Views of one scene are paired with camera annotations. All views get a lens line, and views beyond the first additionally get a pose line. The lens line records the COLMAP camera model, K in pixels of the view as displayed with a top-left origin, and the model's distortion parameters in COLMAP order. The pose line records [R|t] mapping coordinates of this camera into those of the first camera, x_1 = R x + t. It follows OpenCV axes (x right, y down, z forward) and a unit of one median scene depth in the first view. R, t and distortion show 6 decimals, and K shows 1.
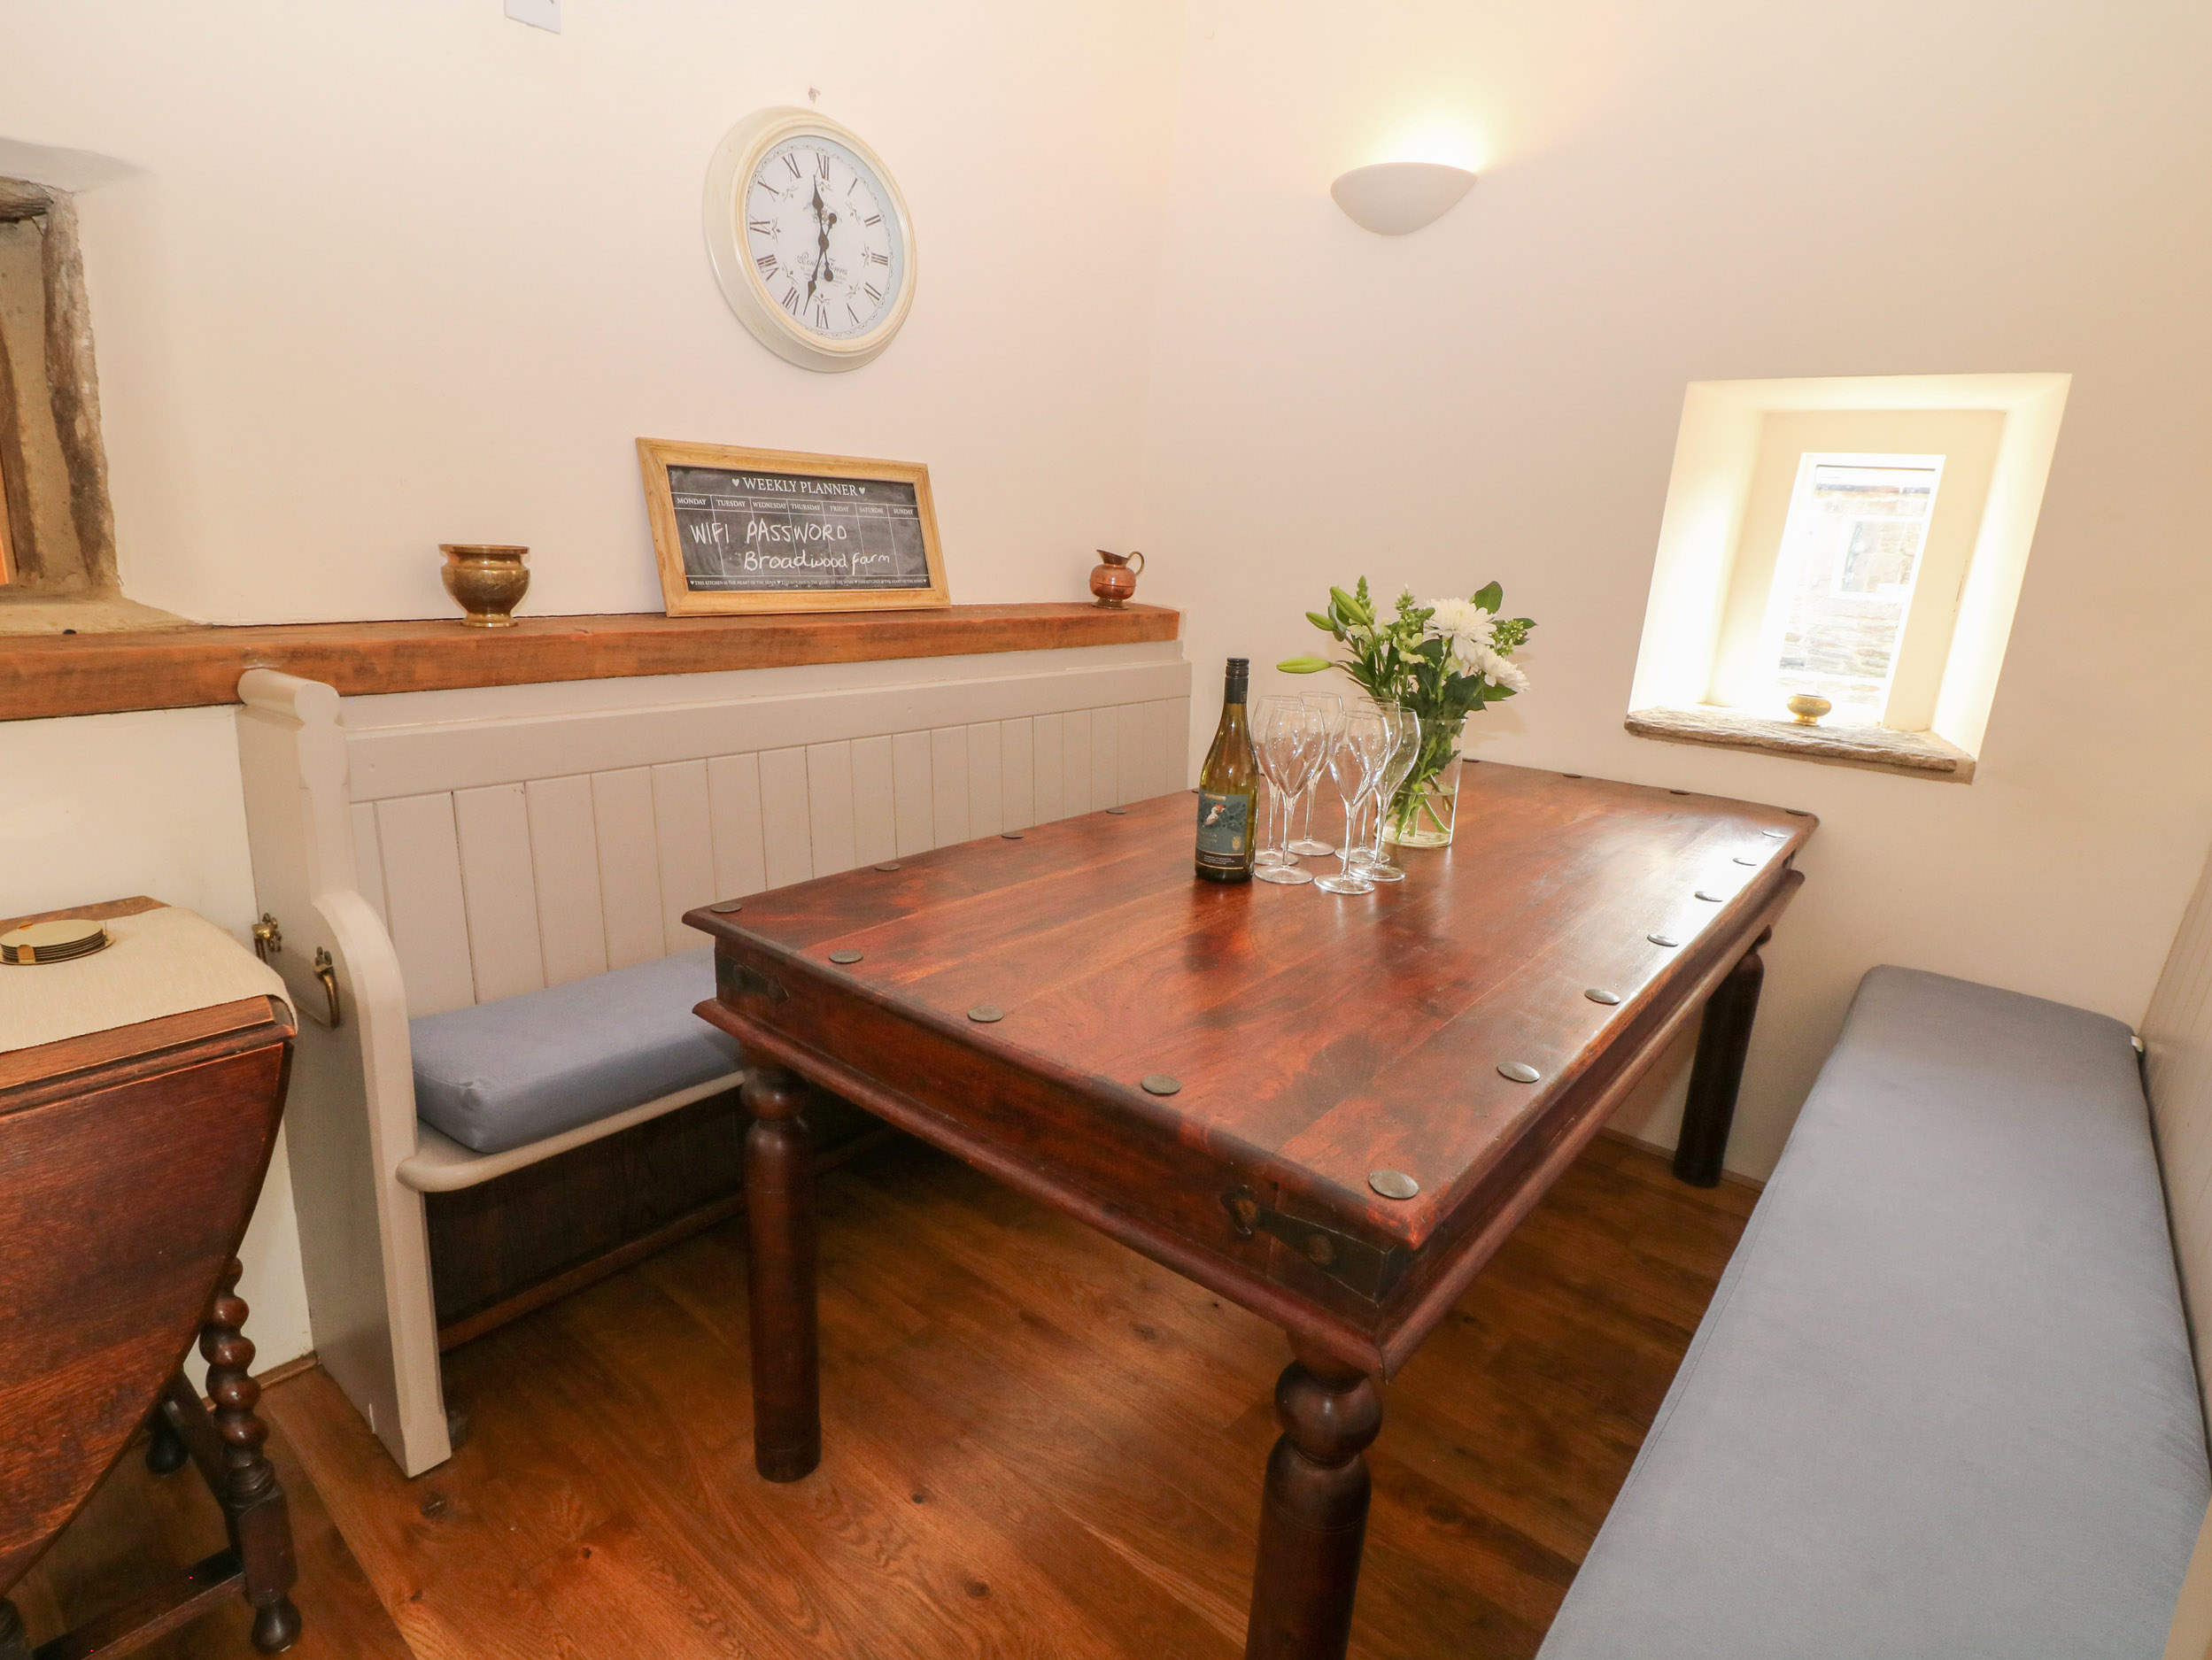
lens RADIAL K [[1155.4, 0, 1102.6], [0, 1155.4, 824.8], [0, 0, 1]] dist [-0.015160, -0.003259]
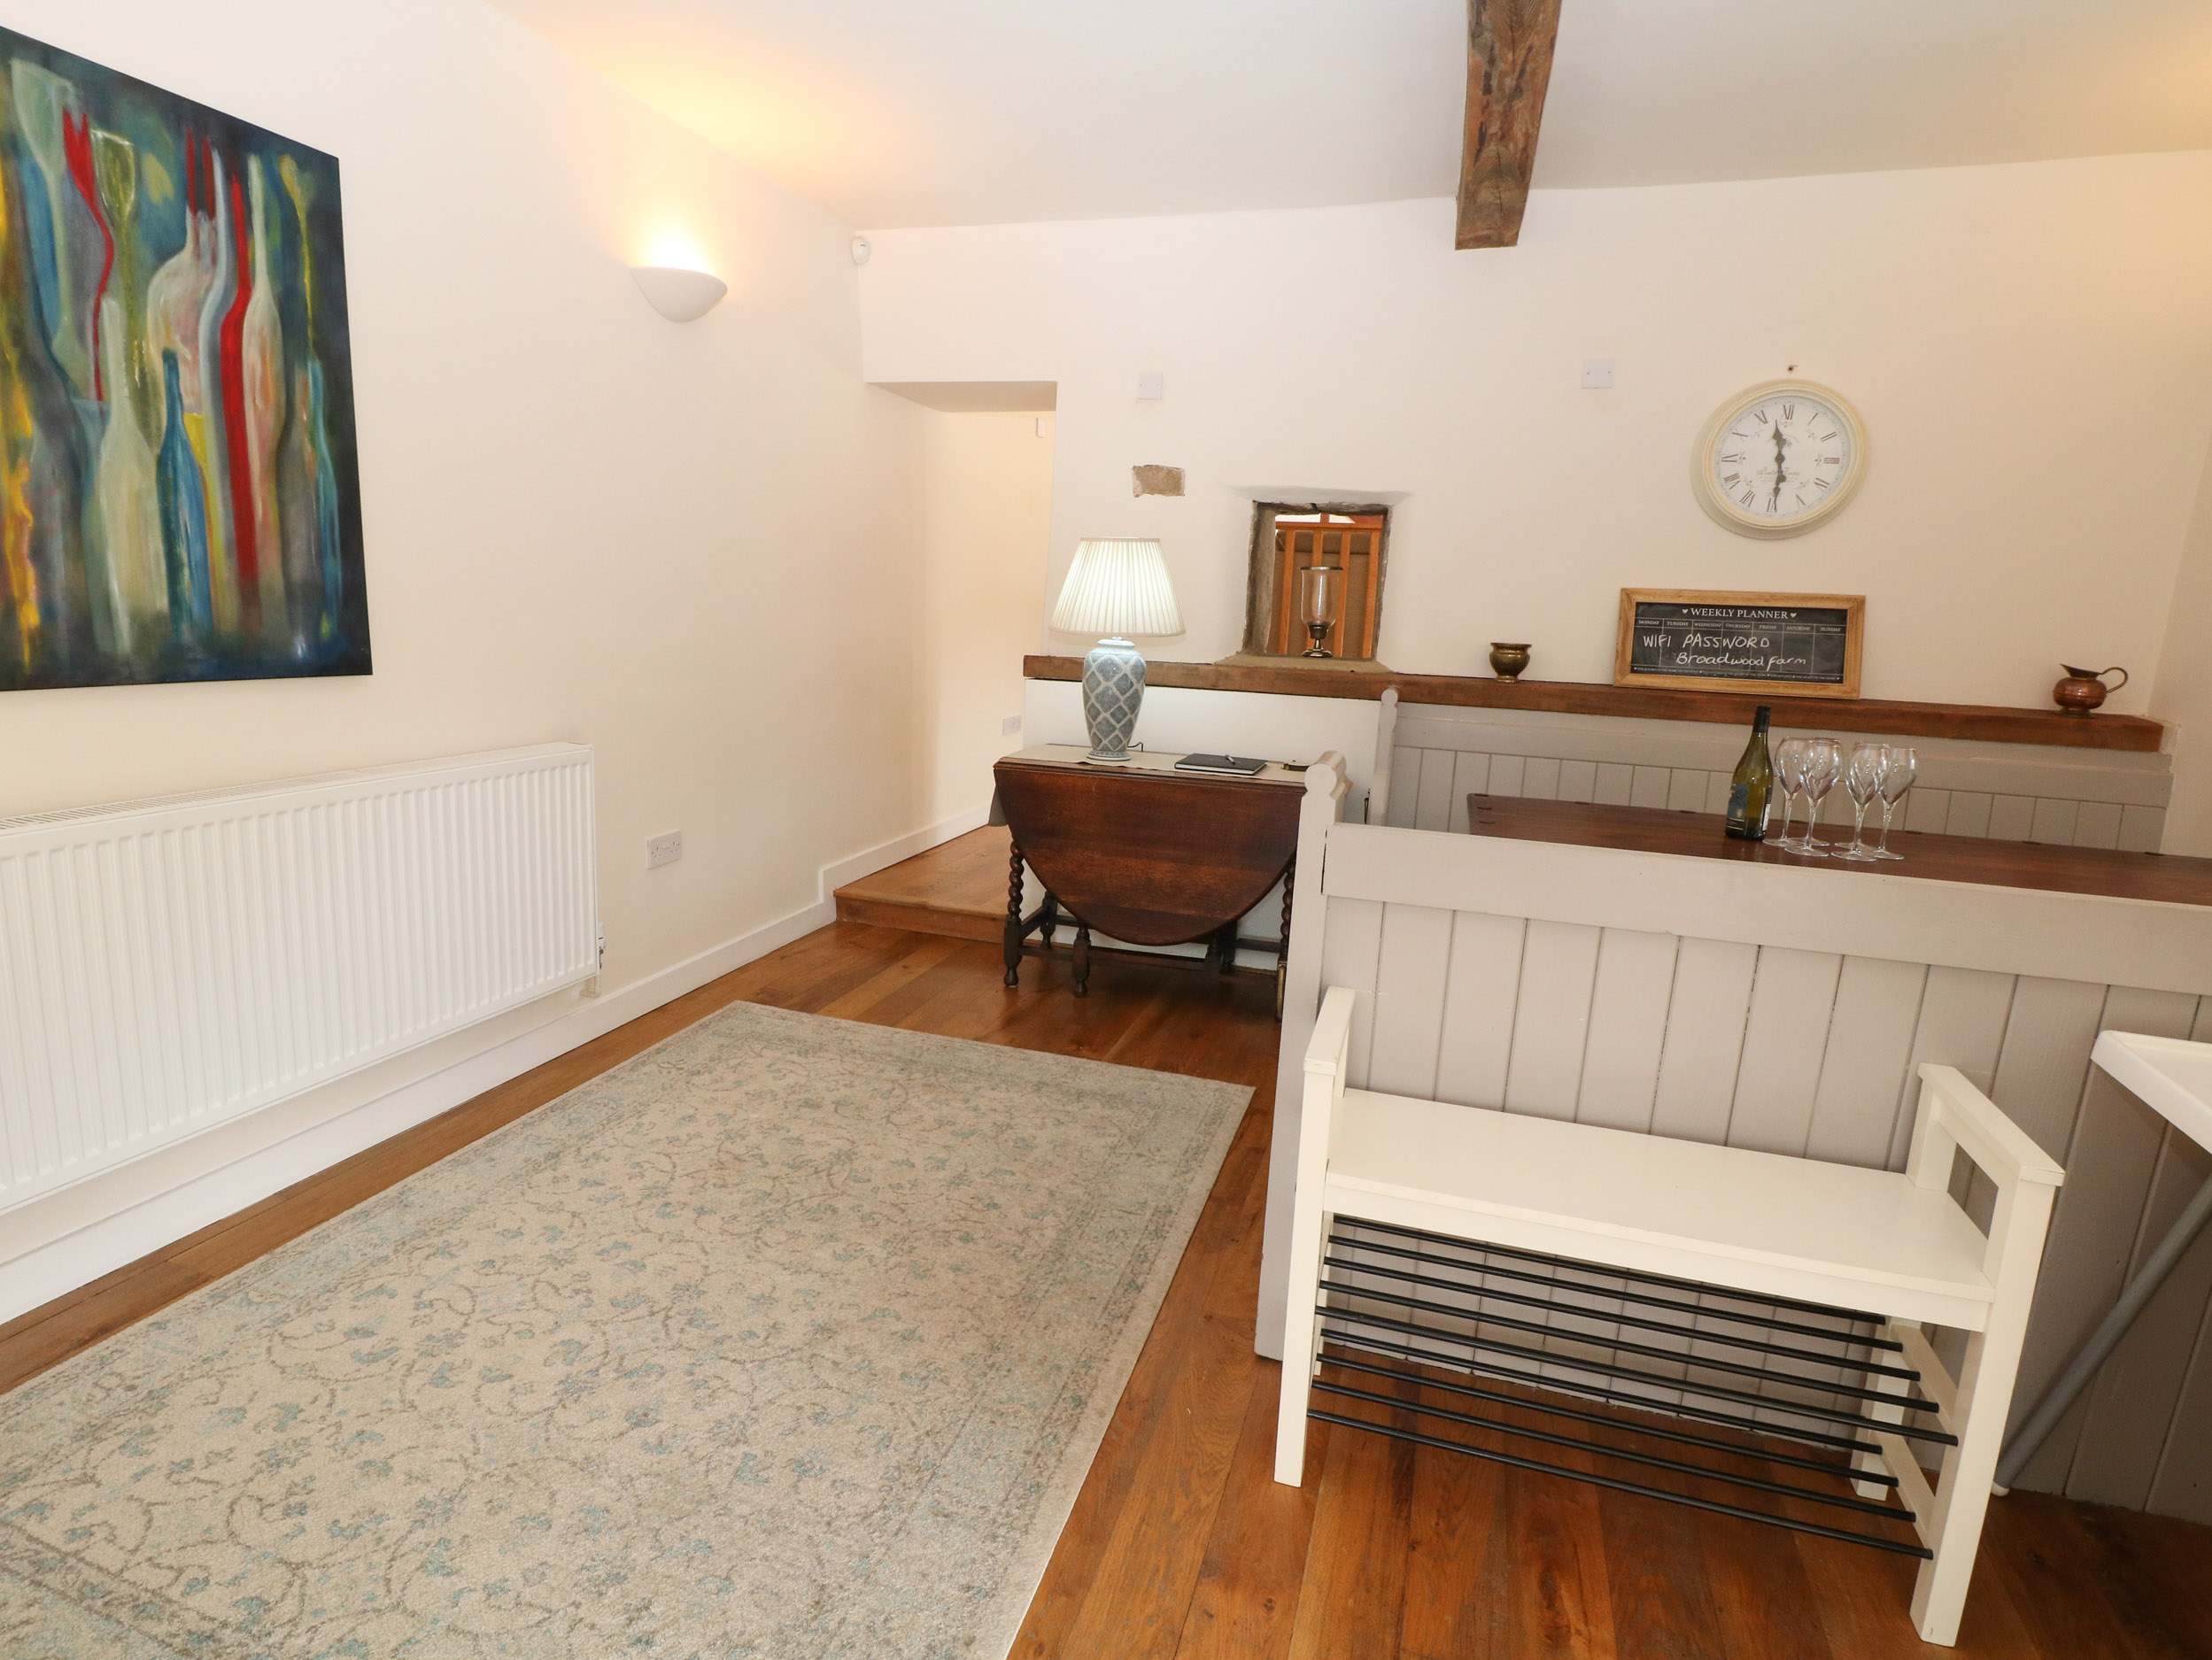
lens RADIAL K [[1155.4, 0, 1106.8], [0, 1155.4, 829.2], [0, 0, 1]] dist [-0.015160, -0.003259]
pose [[0.371718, 0.142793, -0.917298, 0.900604], [-0.250947, 0.966770, 0.048802, 0.127887], [0.893785, 0.212053, 0.395199, -0.315008]]
